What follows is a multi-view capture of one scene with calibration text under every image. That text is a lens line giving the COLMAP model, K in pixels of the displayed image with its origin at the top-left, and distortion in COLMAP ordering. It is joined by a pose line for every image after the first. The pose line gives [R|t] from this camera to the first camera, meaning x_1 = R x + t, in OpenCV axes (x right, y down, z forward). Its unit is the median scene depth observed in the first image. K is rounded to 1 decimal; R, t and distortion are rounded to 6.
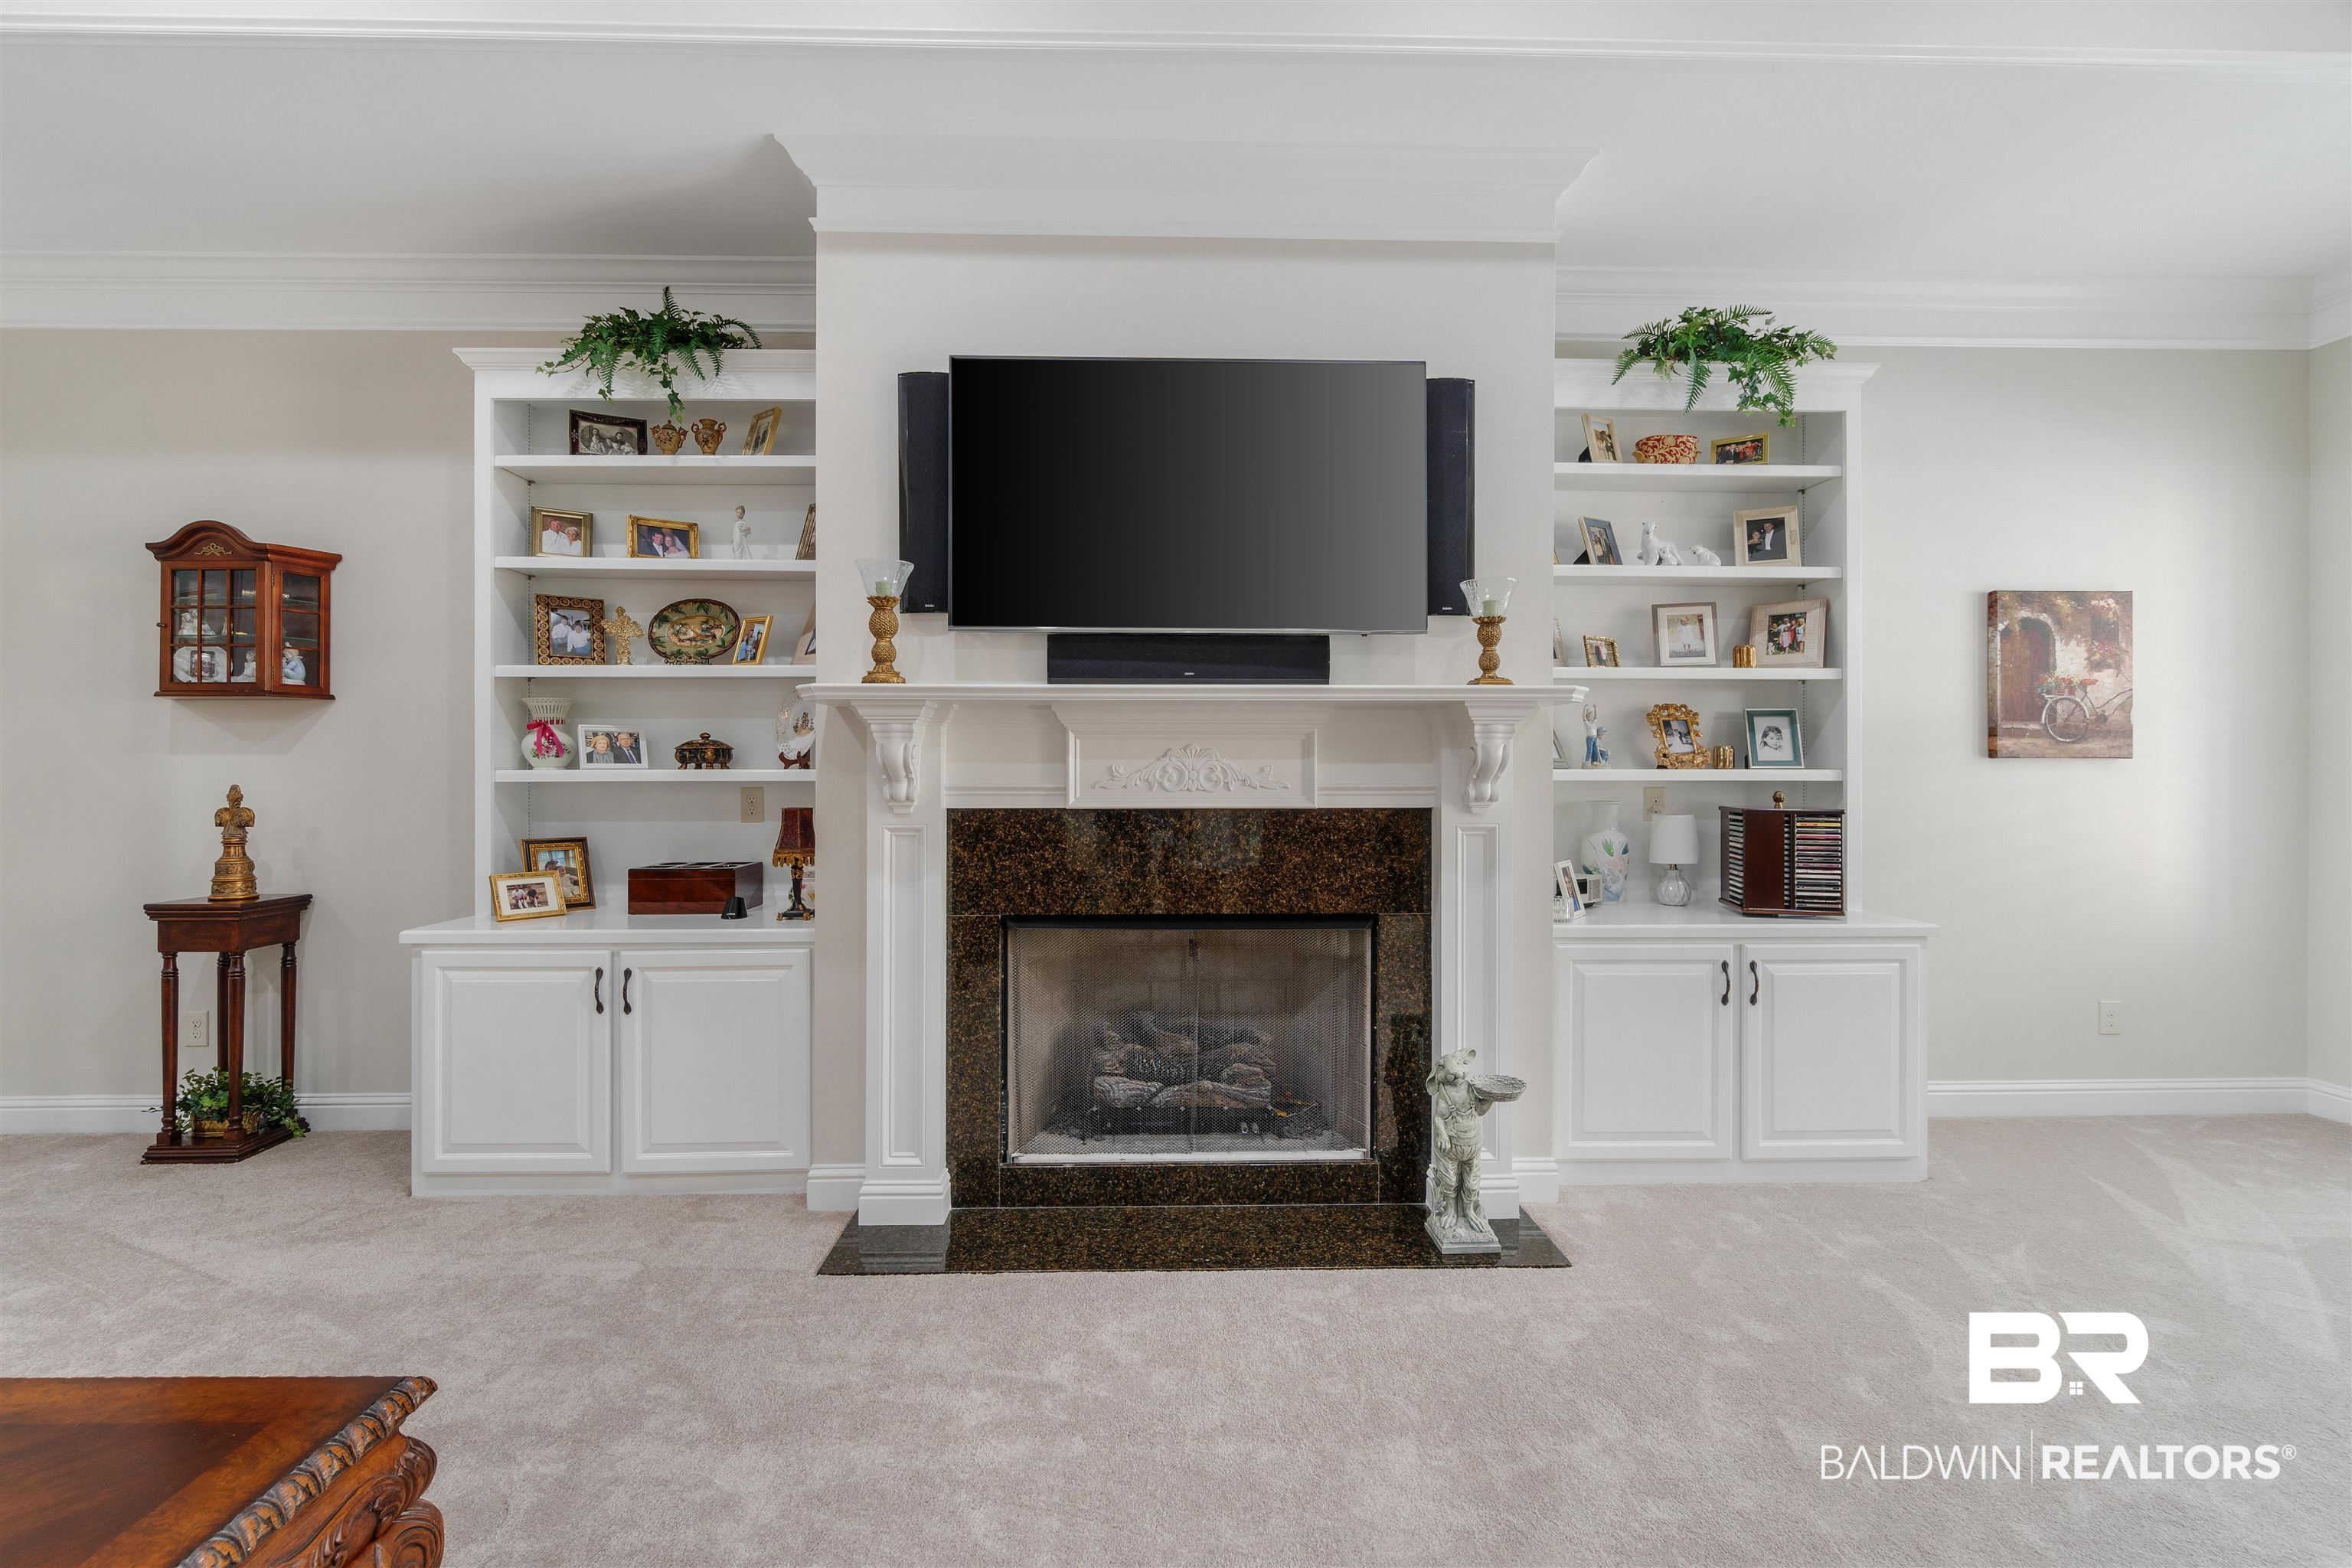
lens RADIAL K [[1019.0, 0, 1168.6], [0, 1019.0, 785.3], [0, 0, 1]] dist [-0.000993, 0.001116]
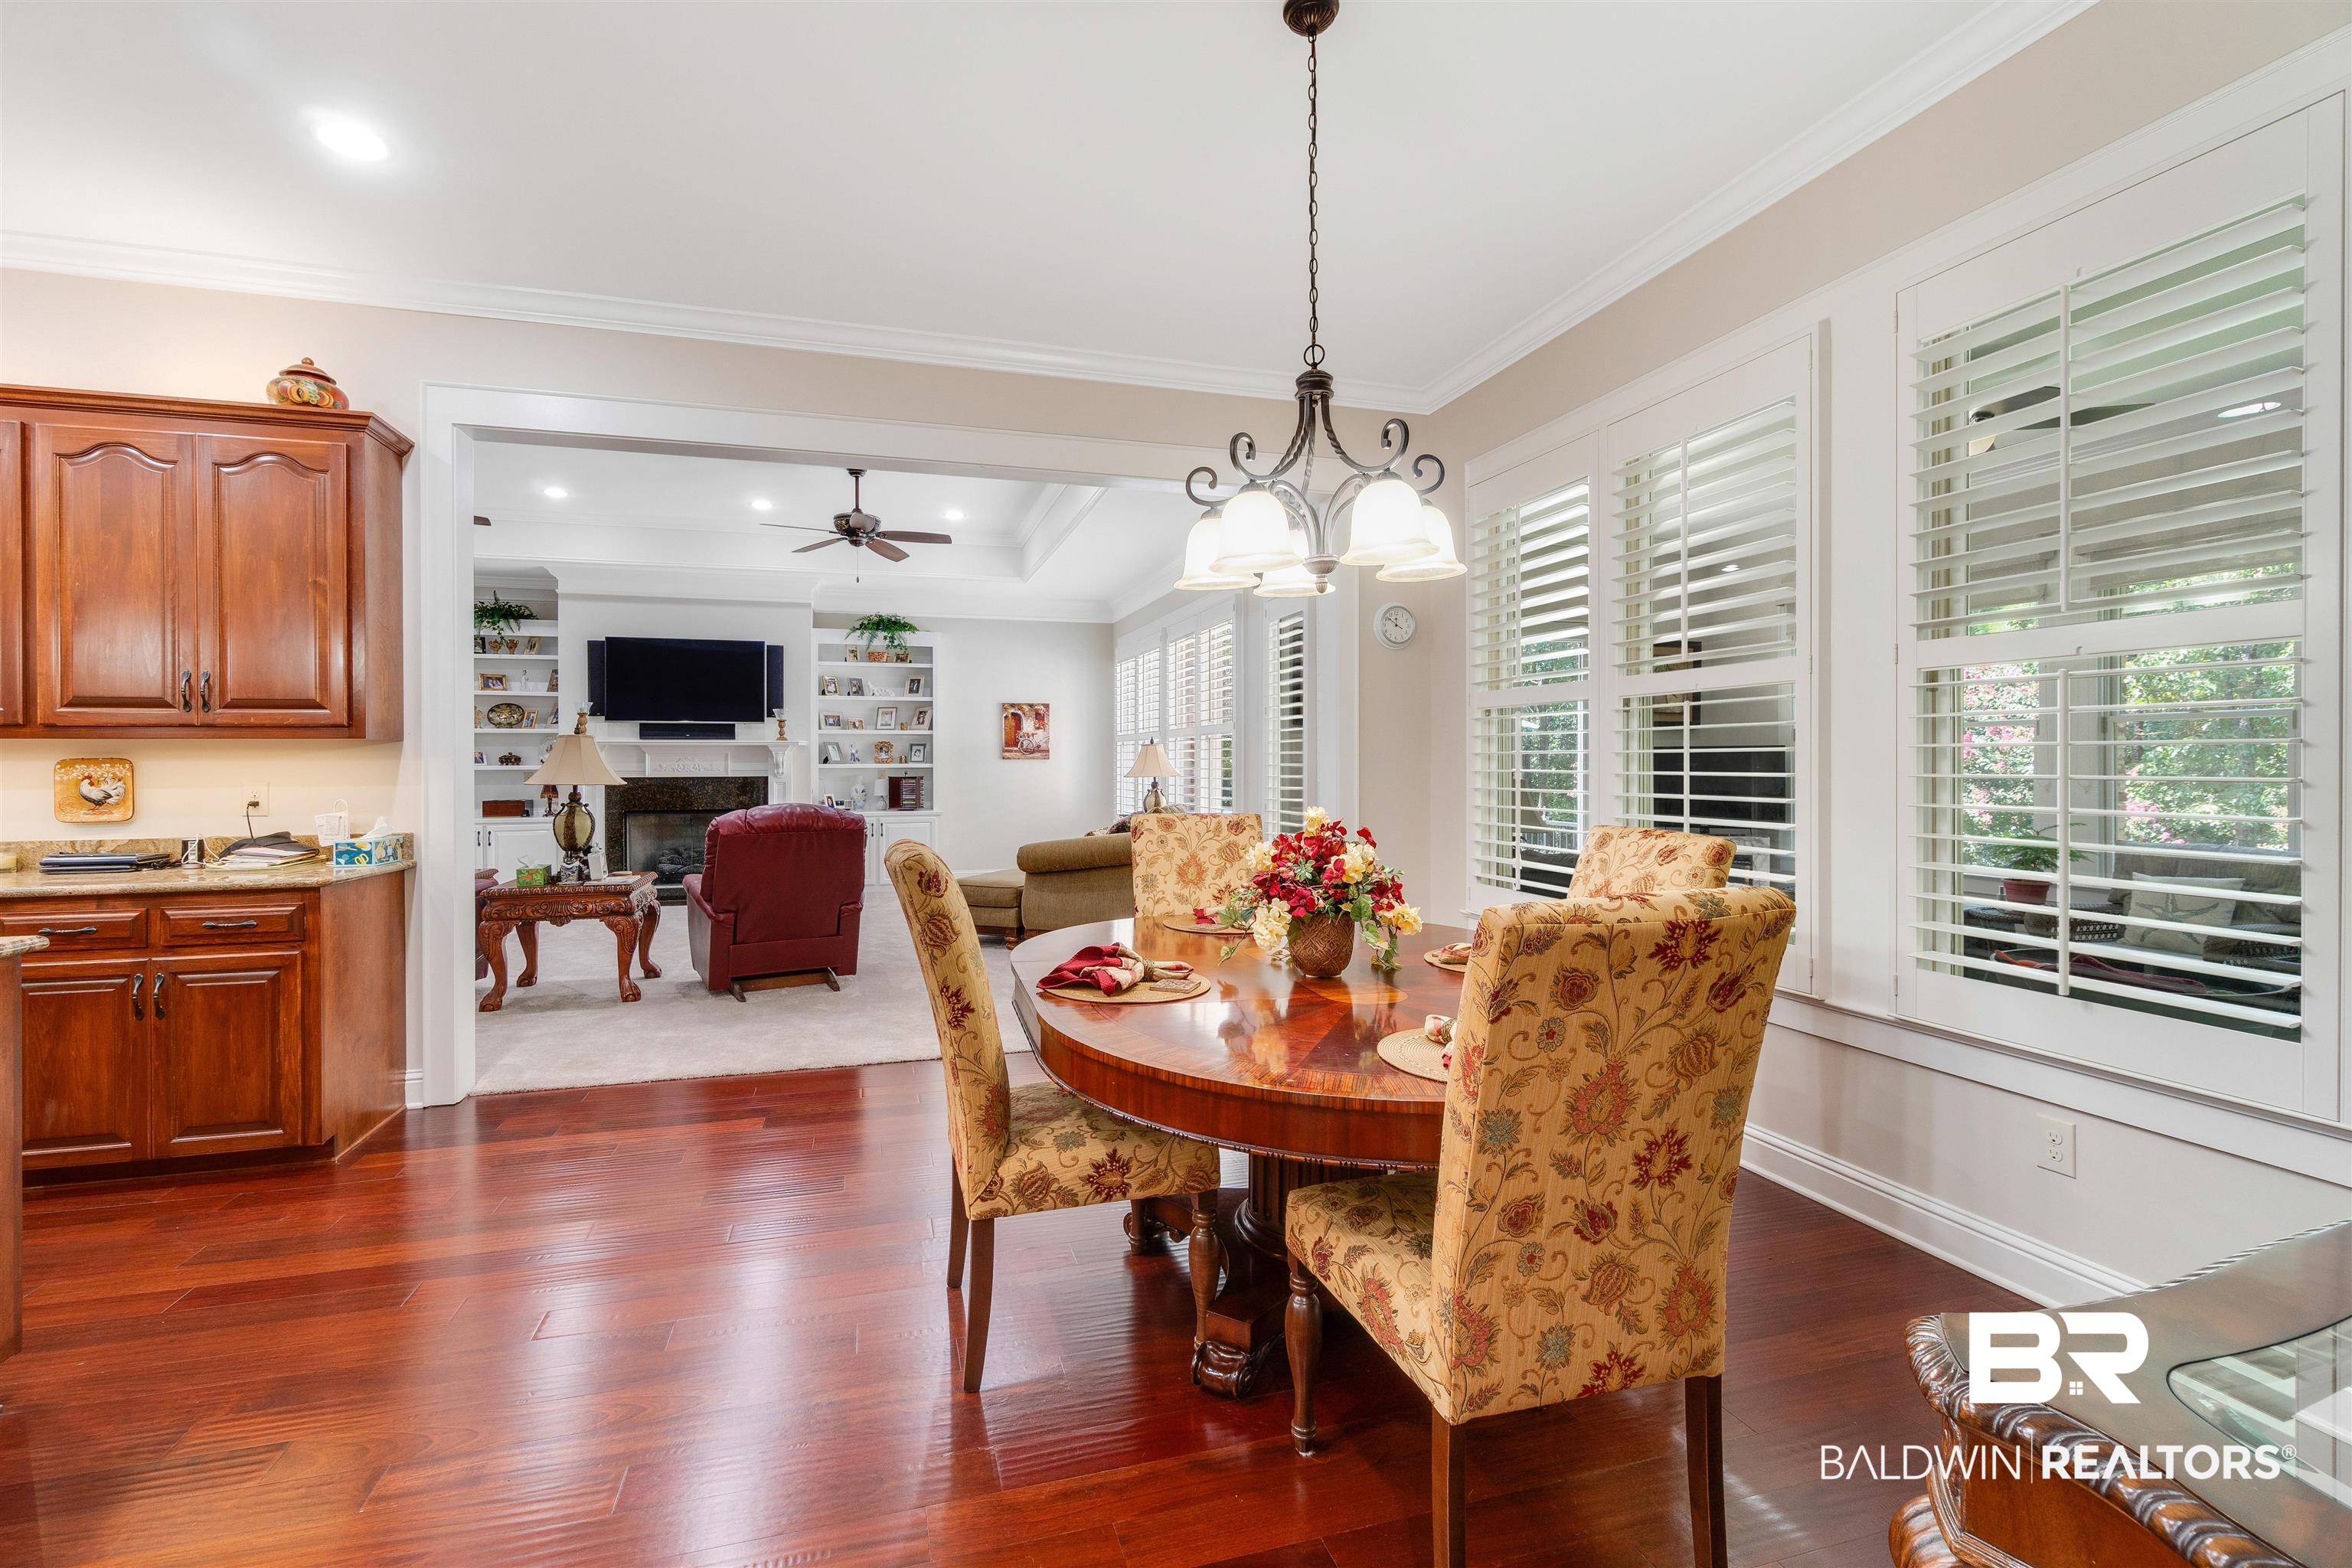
lens RADIAL K [[1019.0, 0, 1156.8], [0, 1019.0, 764.9], [0, 0, 1]] dist [-0.000993, 0.001116]
pose [[0.970470, -0.003930, 0.241191, 0.592070], [0.005636, 0.999964, -0.006387, 0.010545], [-0.241157, 0.007558, 0.970457, -2.154276]]
